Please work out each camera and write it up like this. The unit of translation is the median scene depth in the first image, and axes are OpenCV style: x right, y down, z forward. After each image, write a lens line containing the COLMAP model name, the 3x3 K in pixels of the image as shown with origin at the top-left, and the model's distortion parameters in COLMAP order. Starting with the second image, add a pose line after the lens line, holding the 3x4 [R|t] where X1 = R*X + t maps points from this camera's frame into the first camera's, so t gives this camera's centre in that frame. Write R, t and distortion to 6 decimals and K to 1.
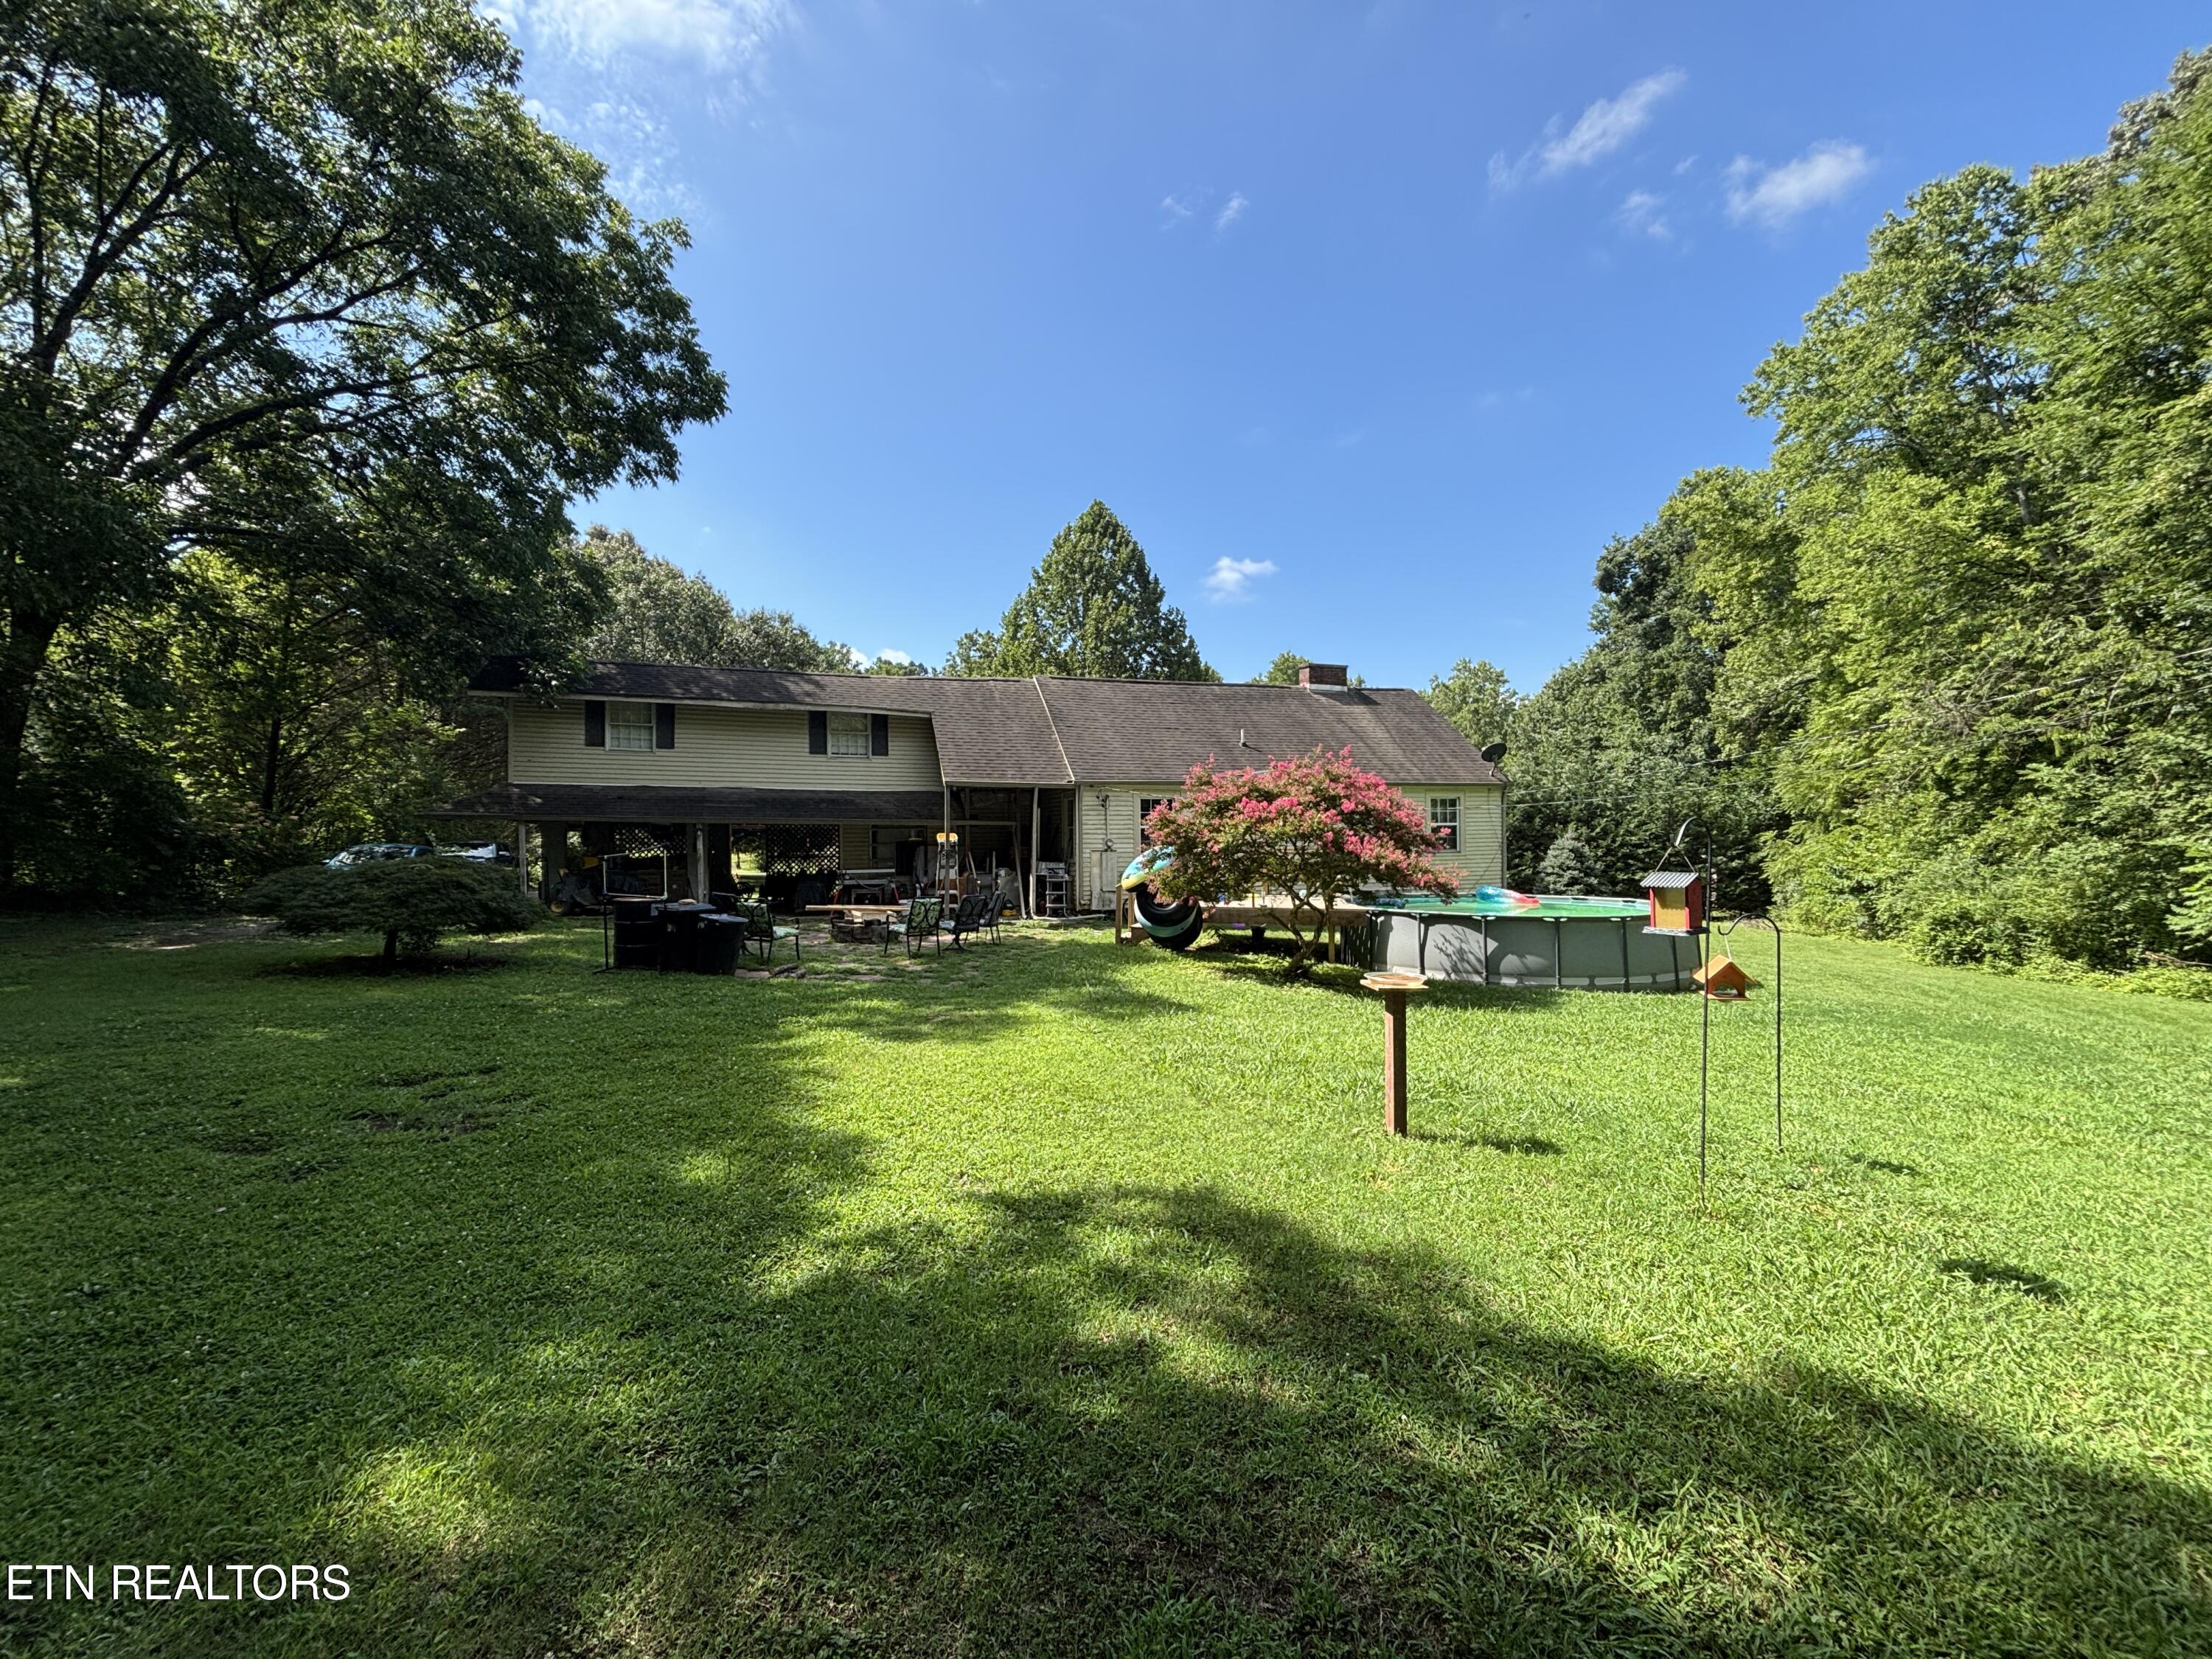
lens RADIAL K [[894.7, 0, 1103.1], [0, 894.7, 831.4], [0, 0, 1]] dist [0.000144, -0.000874]
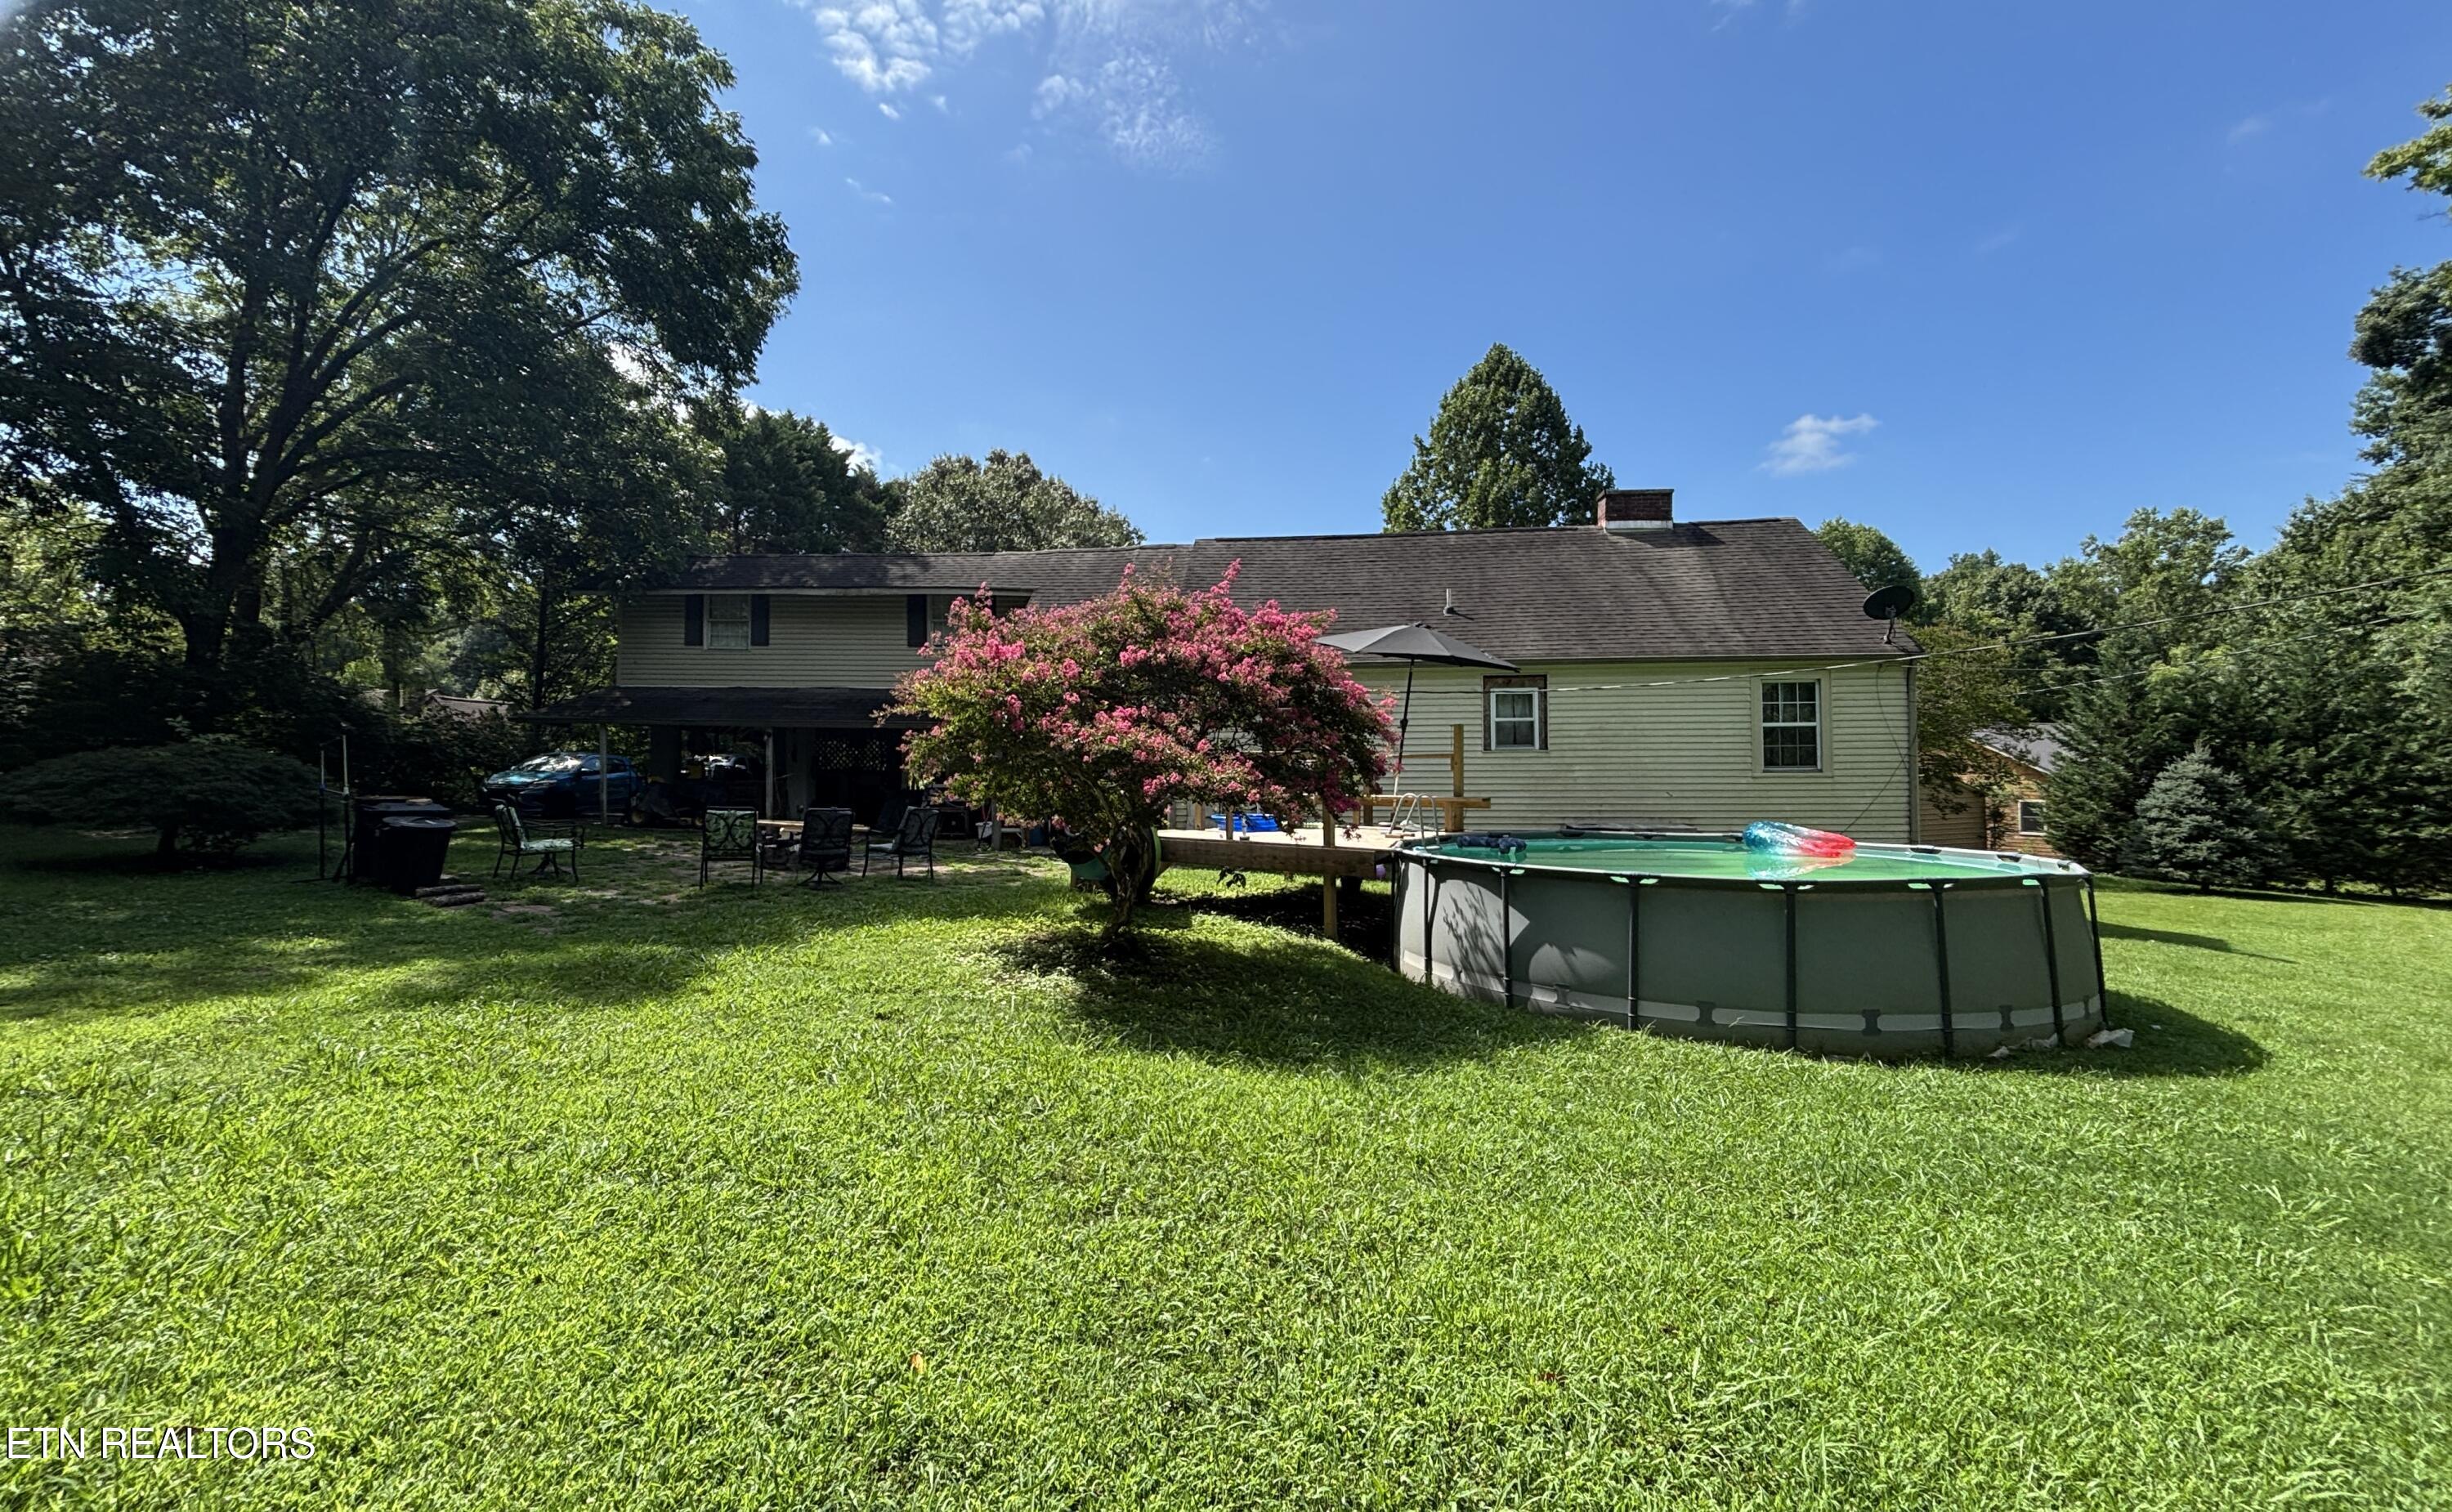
lens RADIAL K [[991.5, 0, 1227.8], [0, 991.5, 744.5], [0, 0, 1]] dist [-0.005720, 0.000360]
pose [[0.919730, -0.001937, -0.392547, 0.191438], [-0.005766, 0.999813, -0.018444, 0.013052], [0.392510, 0.019227, 0.919547, 0.152470]]
